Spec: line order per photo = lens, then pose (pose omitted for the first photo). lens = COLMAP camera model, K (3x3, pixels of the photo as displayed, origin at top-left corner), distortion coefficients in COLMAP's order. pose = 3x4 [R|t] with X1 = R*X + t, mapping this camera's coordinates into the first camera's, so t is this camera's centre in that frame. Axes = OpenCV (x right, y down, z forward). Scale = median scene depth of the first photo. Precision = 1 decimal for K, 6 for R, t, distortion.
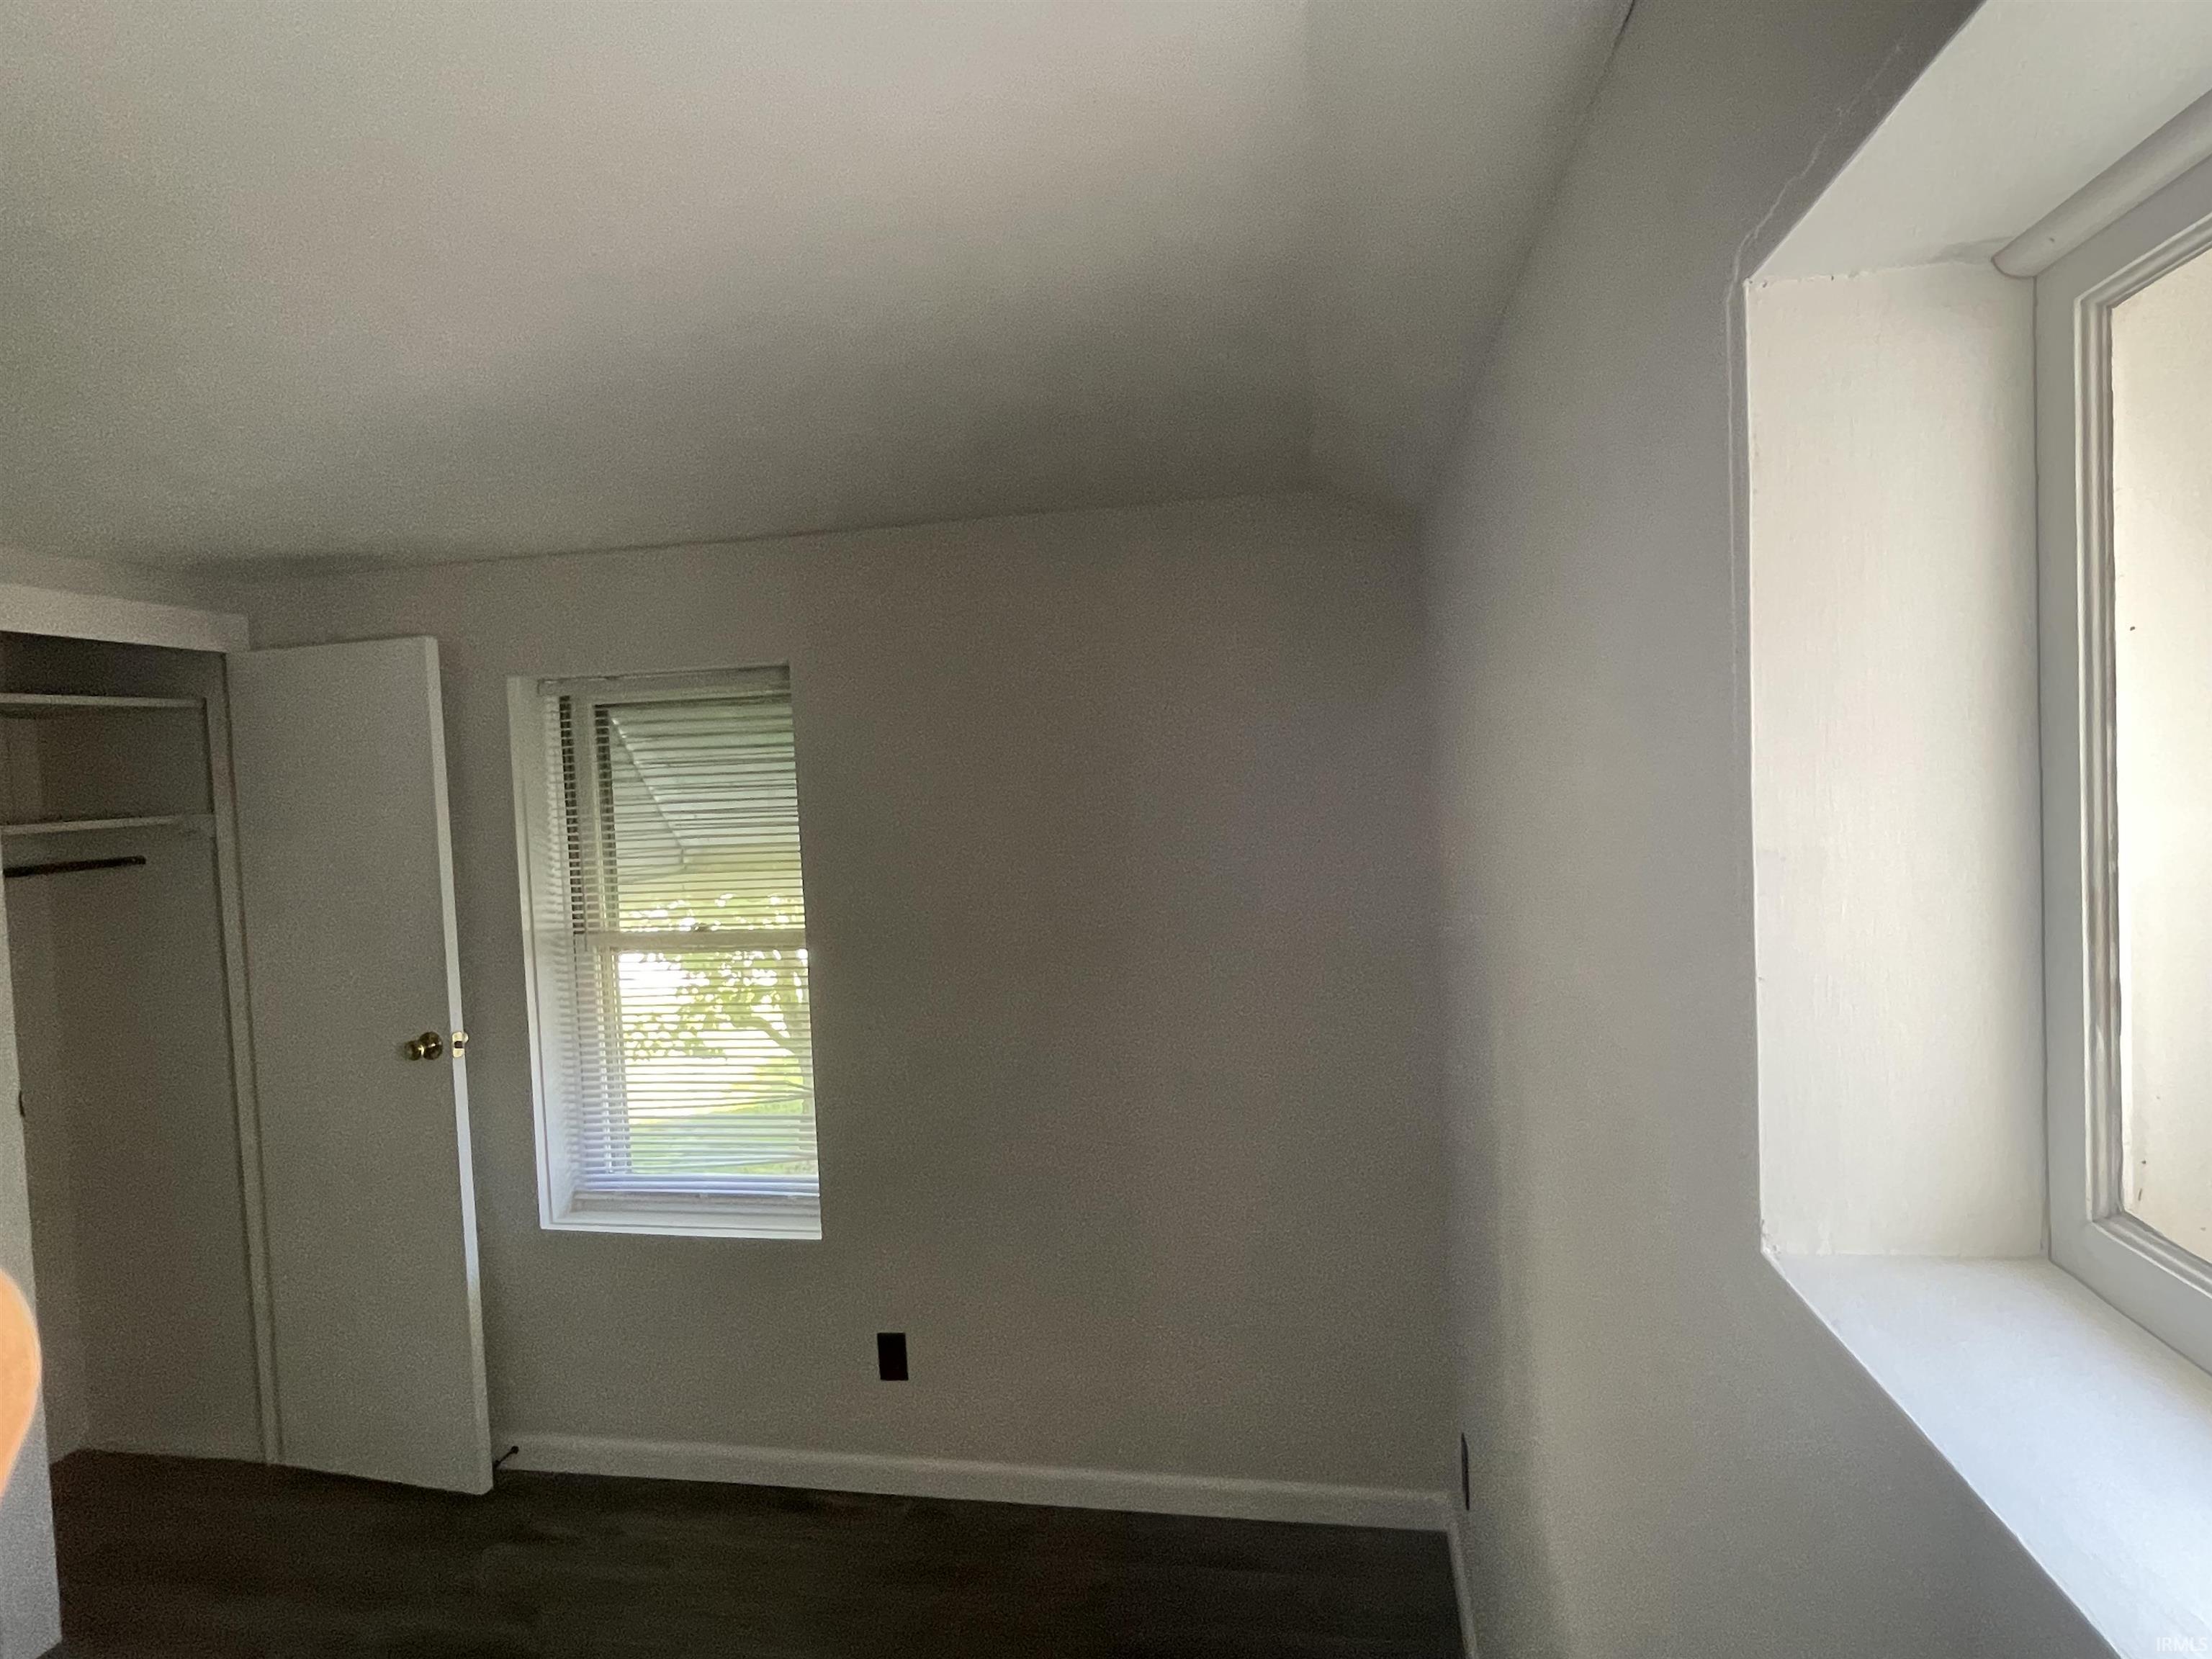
lens RADIAL K [[1266.9, 0, 1106.0], [0, 1266.9, 829.5], [0, 0, 1]] dist [0.002350, -0.002088]
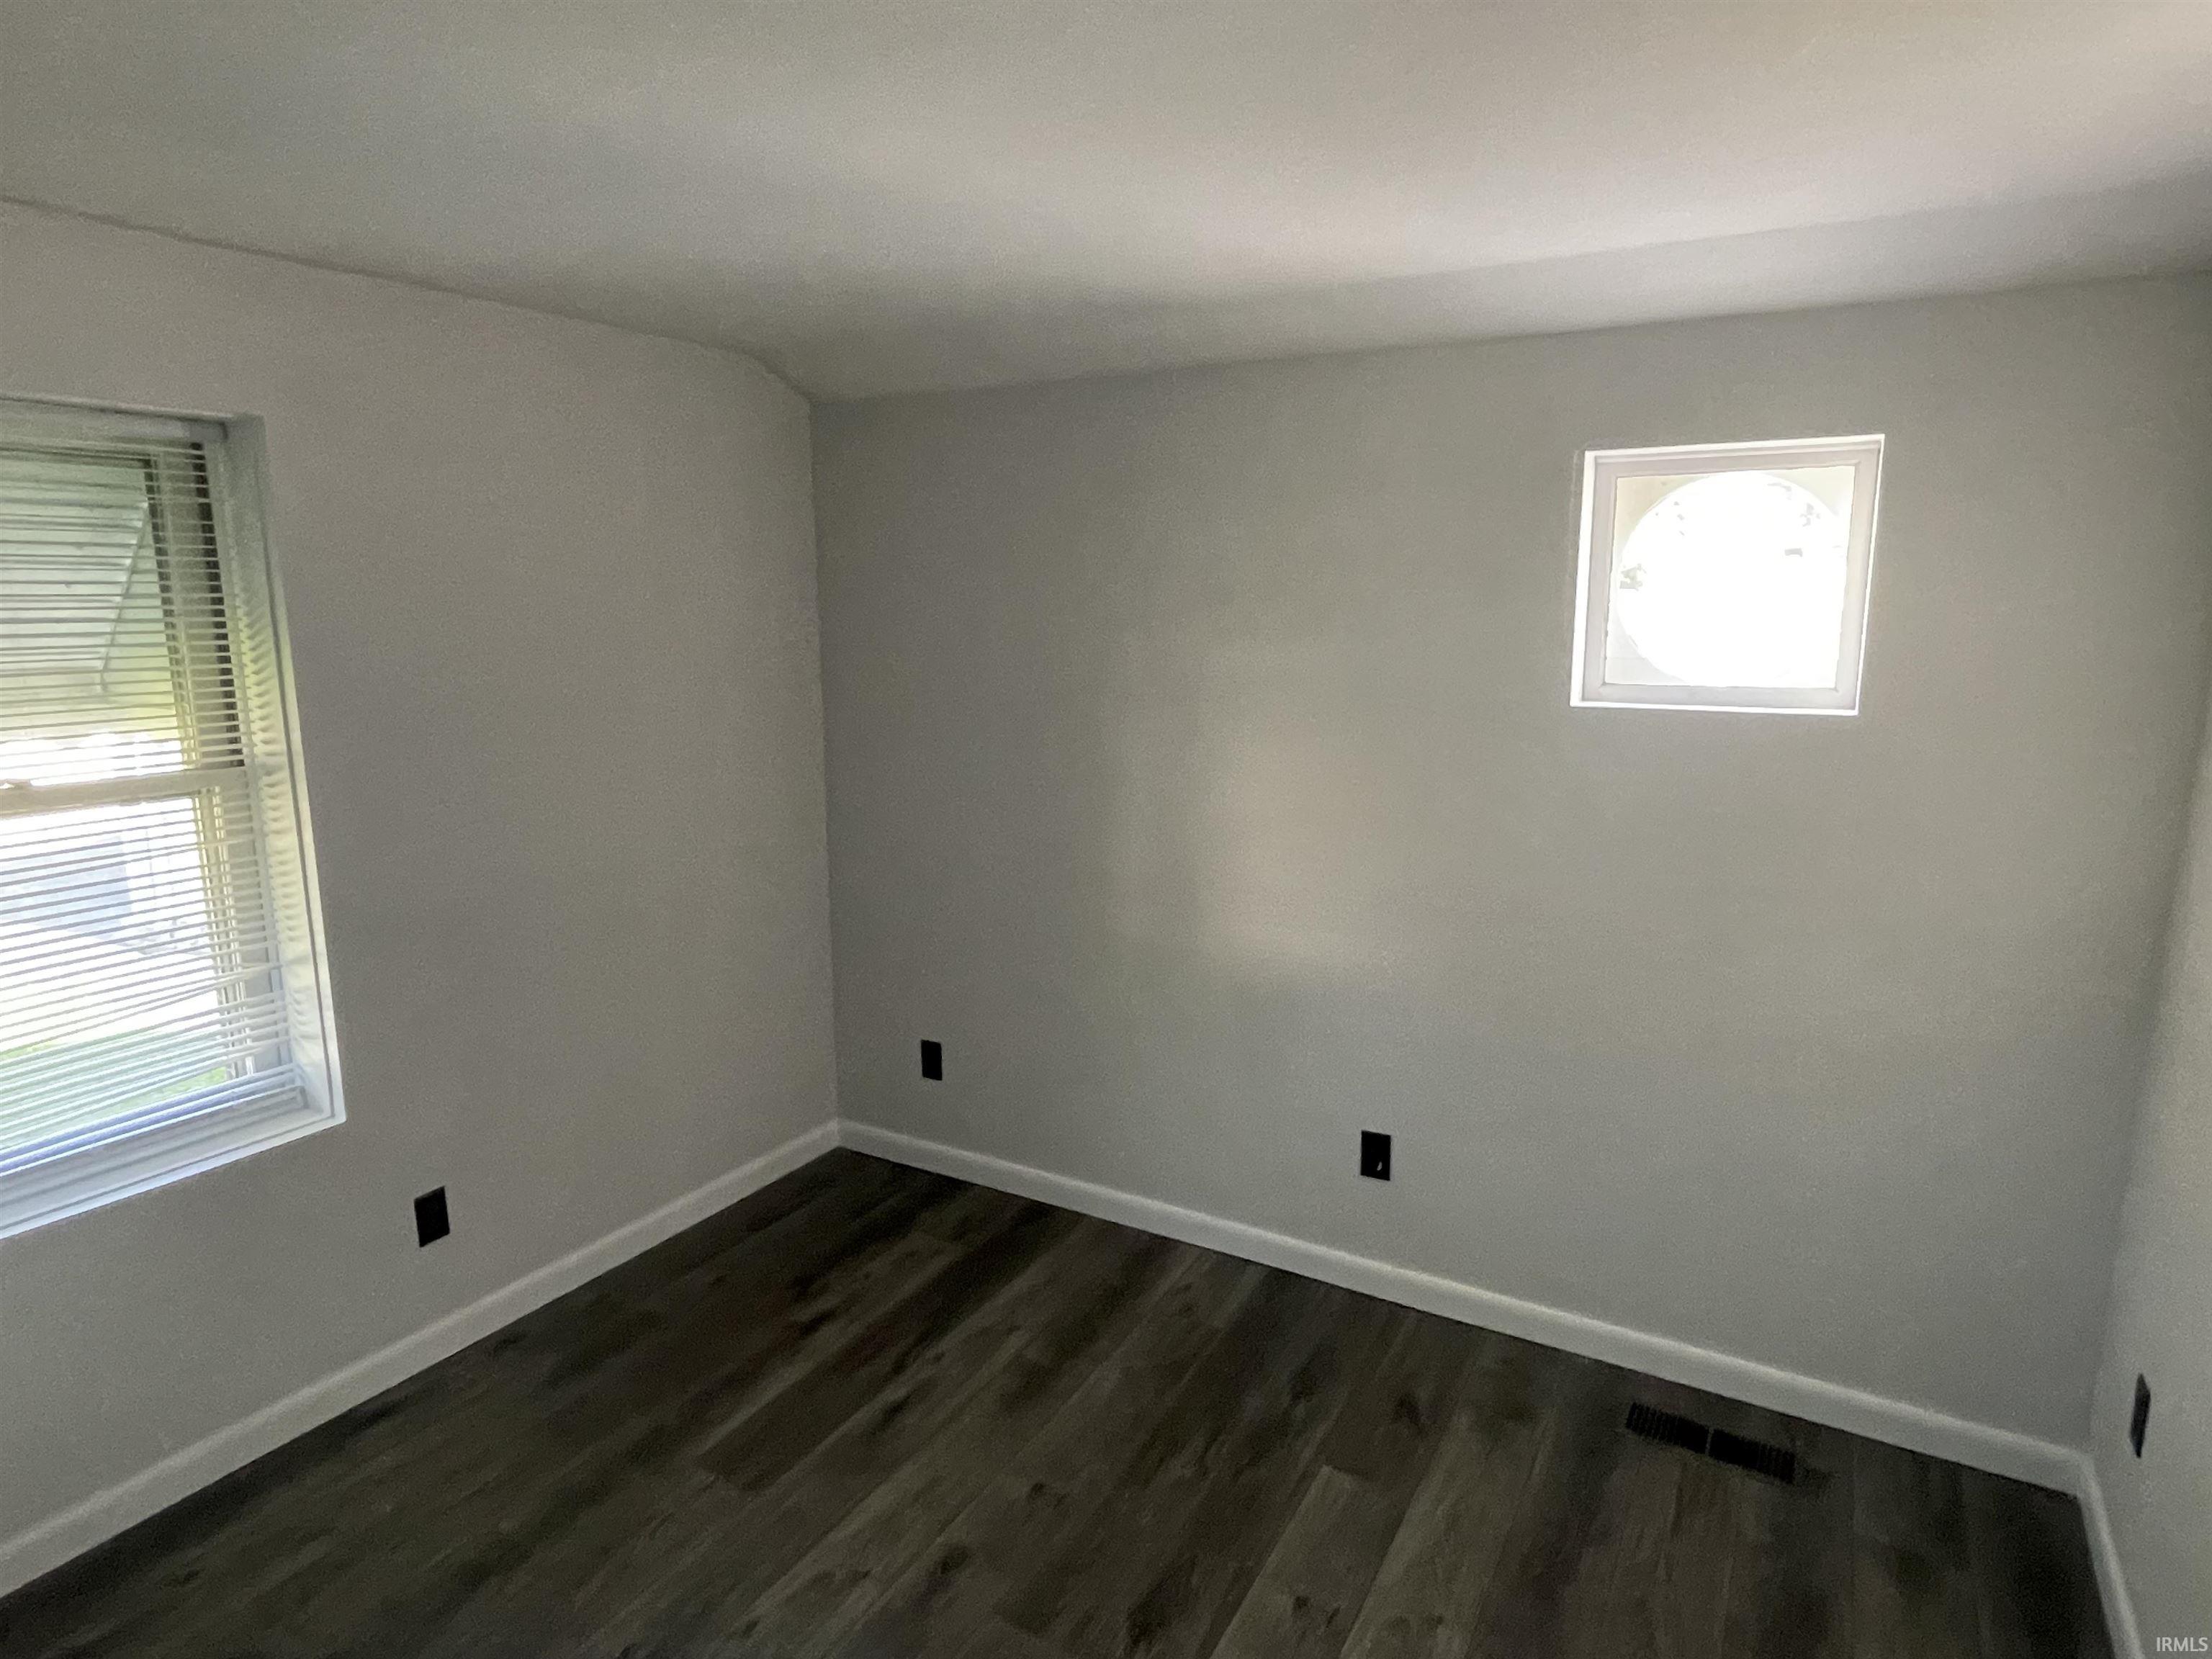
lens RADIAL K [[1266.9, 0, 1106.0], [0, 1266.9, 829.5], [0, 0, 1]] dist [0.002350, -0.002088]
pose [[0.330267, -0.124982, 0.935576, -0.830588], [0.034972, 0.992134, 0.120192, 0.042706], [-0.943239, -0.006976, 0.332040, 0.232955]]
